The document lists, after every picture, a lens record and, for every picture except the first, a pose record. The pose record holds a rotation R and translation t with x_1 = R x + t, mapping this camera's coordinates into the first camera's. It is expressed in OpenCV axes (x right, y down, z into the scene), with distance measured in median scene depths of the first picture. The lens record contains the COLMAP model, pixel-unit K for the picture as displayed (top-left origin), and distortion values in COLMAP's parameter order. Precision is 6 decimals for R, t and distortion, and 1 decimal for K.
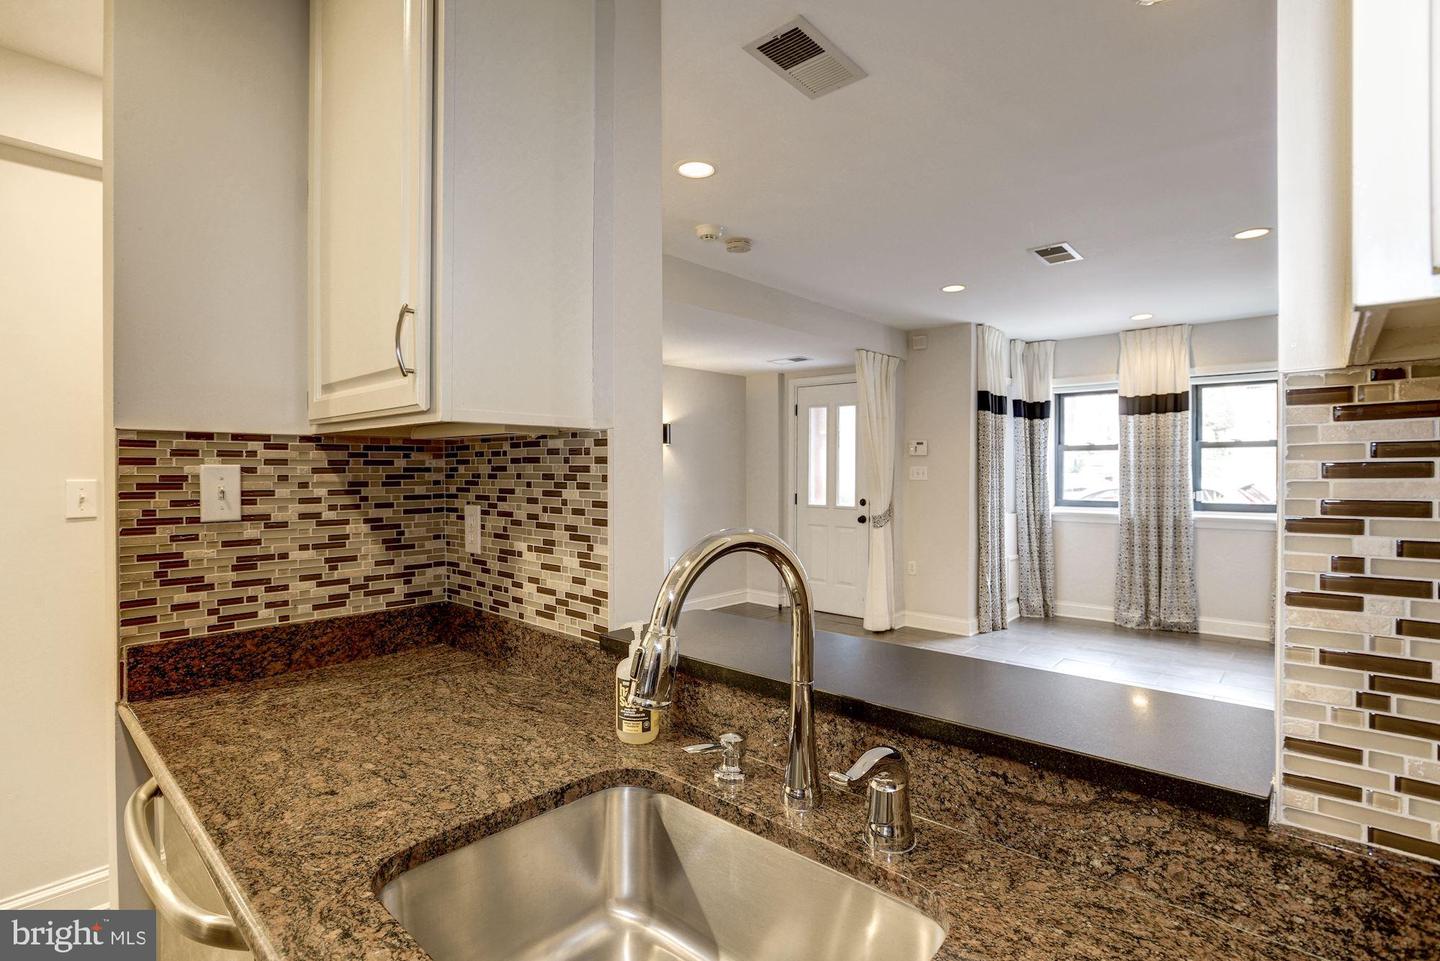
lens RADIAL K [[715.4, 0, 720.0], [0, 715.4, 464.3], [0, 0, 1]] dist [-0.000223, 0.013071]
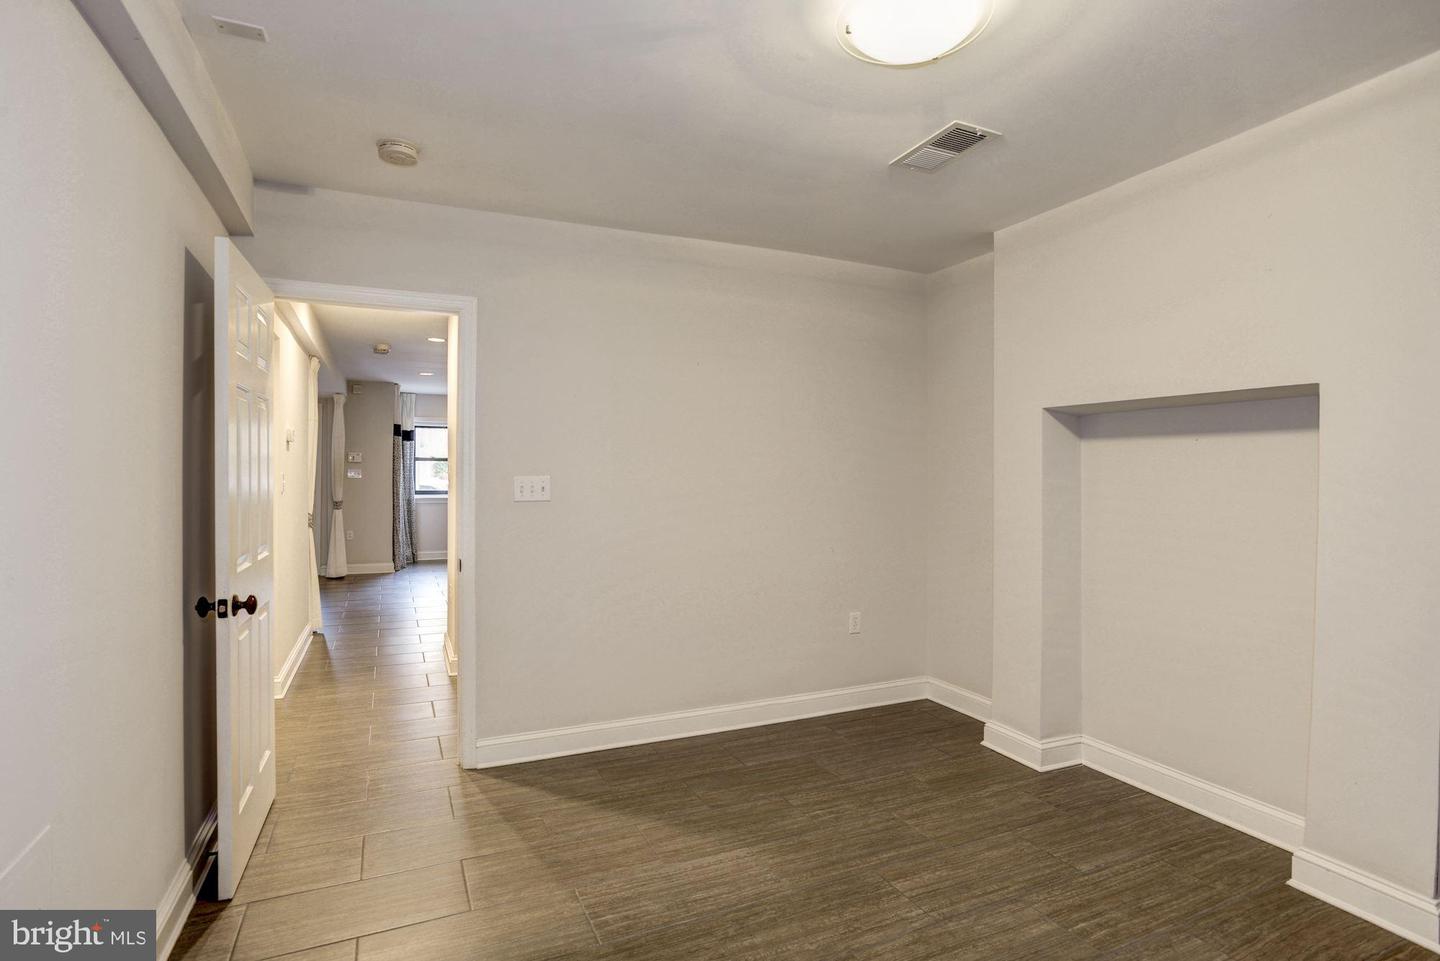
lens RADIAL K [[707.7, 0, 727.8], [0, 707.7, 476.4], [0, 0, 1]] dist [-0.060137, 0.033857]
pose [[0.386096, 0.004169, 0.922449, -0.753147], [-0.012451, 0.999922, 0.000693, 0.006682], [-0.922374, -0.011752, 0.386118, -0.303213]]
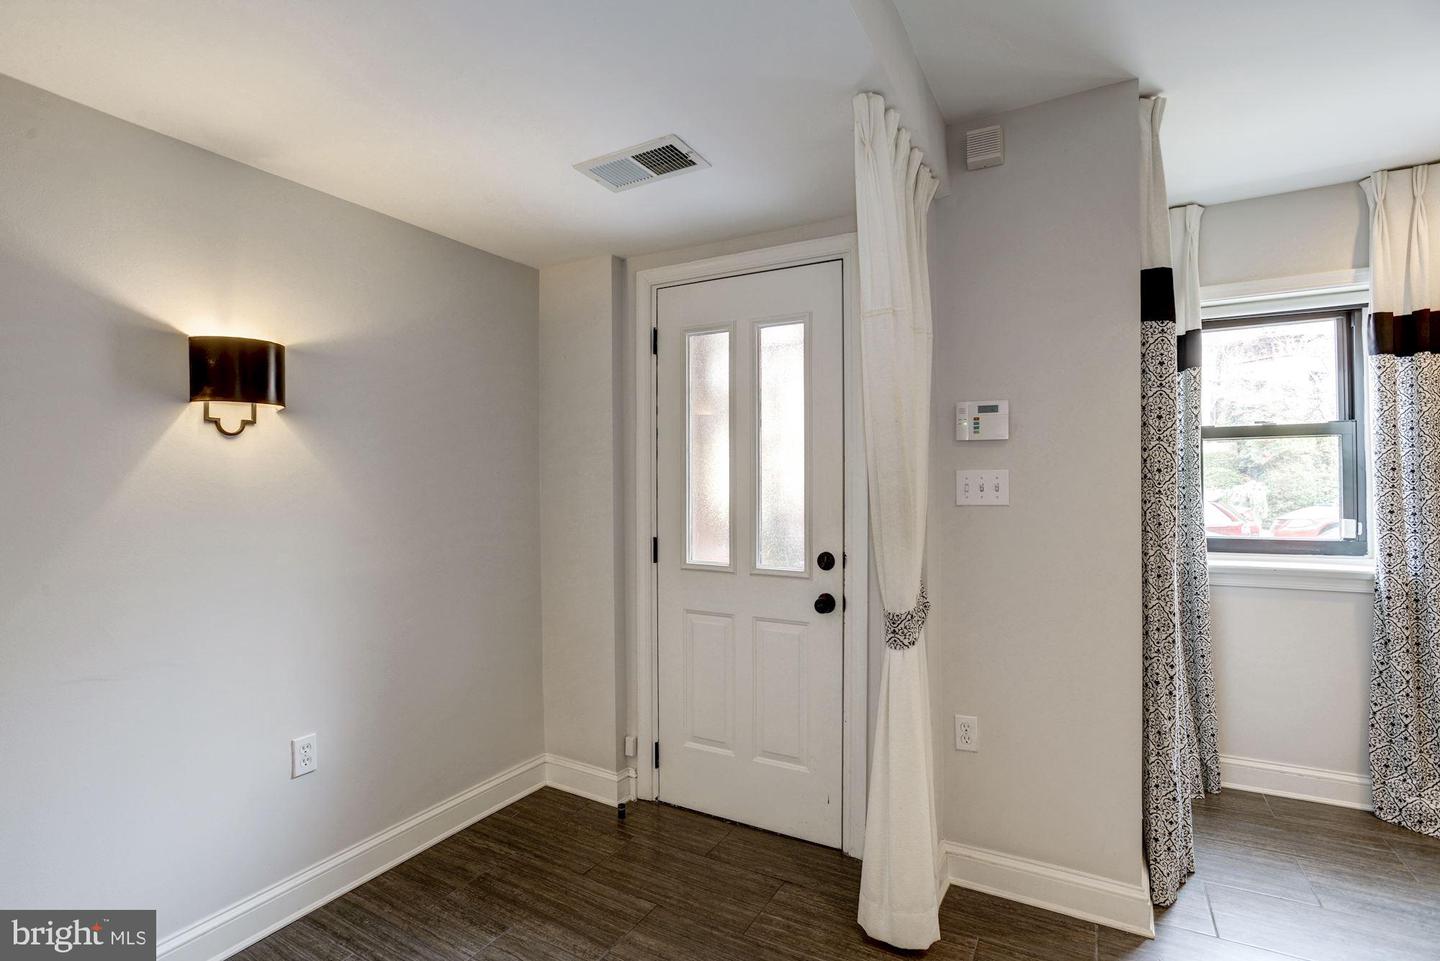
lens RADIAL K [[707.7, 0, 727.8], [0, 707.7, 476.4], [0, 0, 1]] dist [-0.060137, 0.033857]
pose [[0.970619, -0.005618, 0.240558, 0.051062], [0.005609, 0.999984, 0.000720, 0.005110], [-0.240558, 0.000651, 0.970634, 0.630807]]
